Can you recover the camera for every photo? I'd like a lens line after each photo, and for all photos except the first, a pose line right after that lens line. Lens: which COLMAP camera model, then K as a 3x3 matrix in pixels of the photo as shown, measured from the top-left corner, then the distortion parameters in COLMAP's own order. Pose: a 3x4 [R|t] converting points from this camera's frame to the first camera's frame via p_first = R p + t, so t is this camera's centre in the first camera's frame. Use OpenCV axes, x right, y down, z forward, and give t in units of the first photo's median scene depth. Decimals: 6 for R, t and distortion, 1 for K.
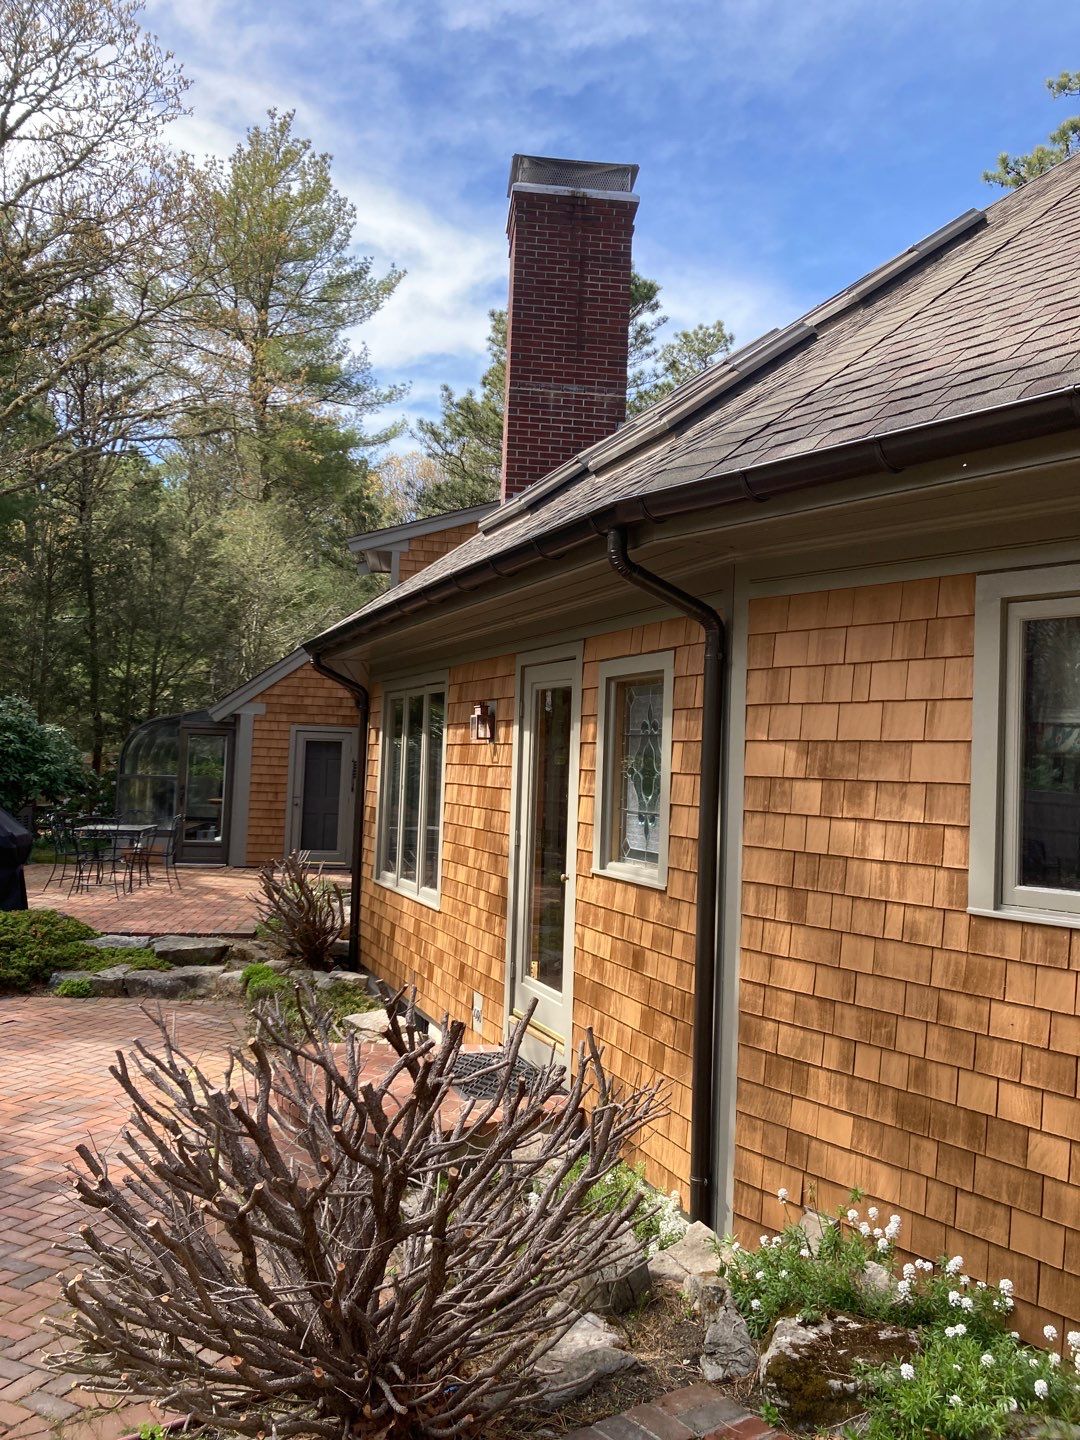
lens RADIAL K [[1165.4, 0, 540.7], [0, 1165.4, 713.2], [0, 0, 1]] dist [0.013559, 0.000875]
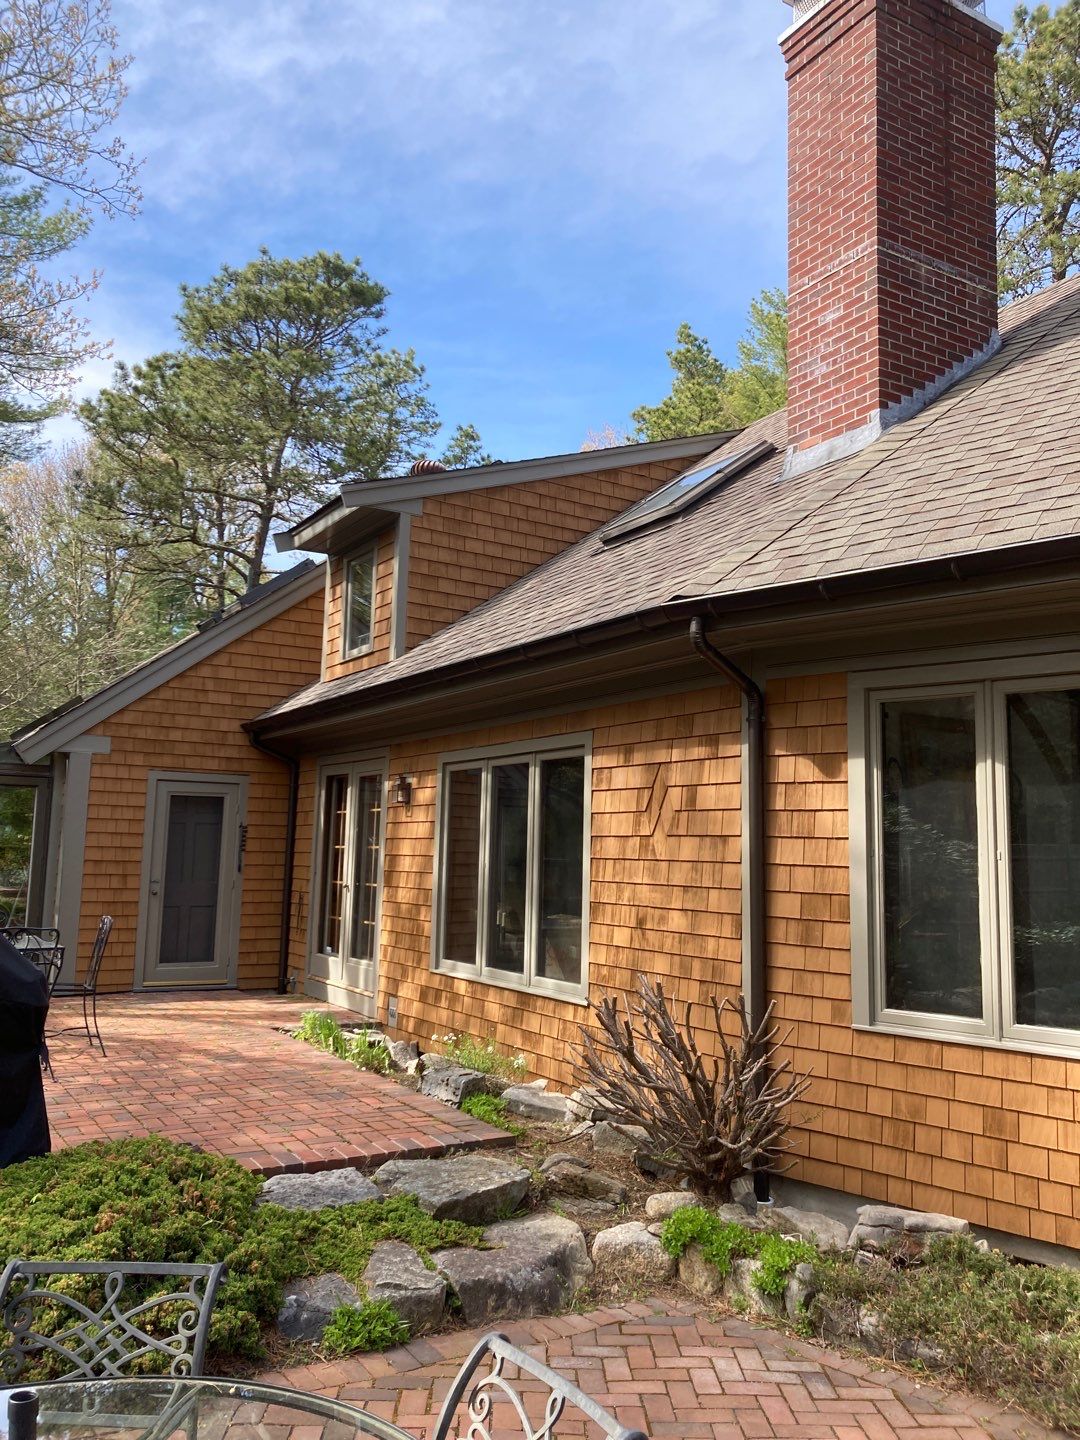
lens RADIAL K [[1165.4, 0, 540.7], [0, 1165.4, 713.2], [0, 0, 1]] dist [0.013559, 0.000875]
pose [[0.905184, 0.034894, 0.423585, -0.295724], [-0.008482, 0.997909, -0.064079, 0.017978], [-0.424936, 0.054410, 0.903587, 0.313001]]
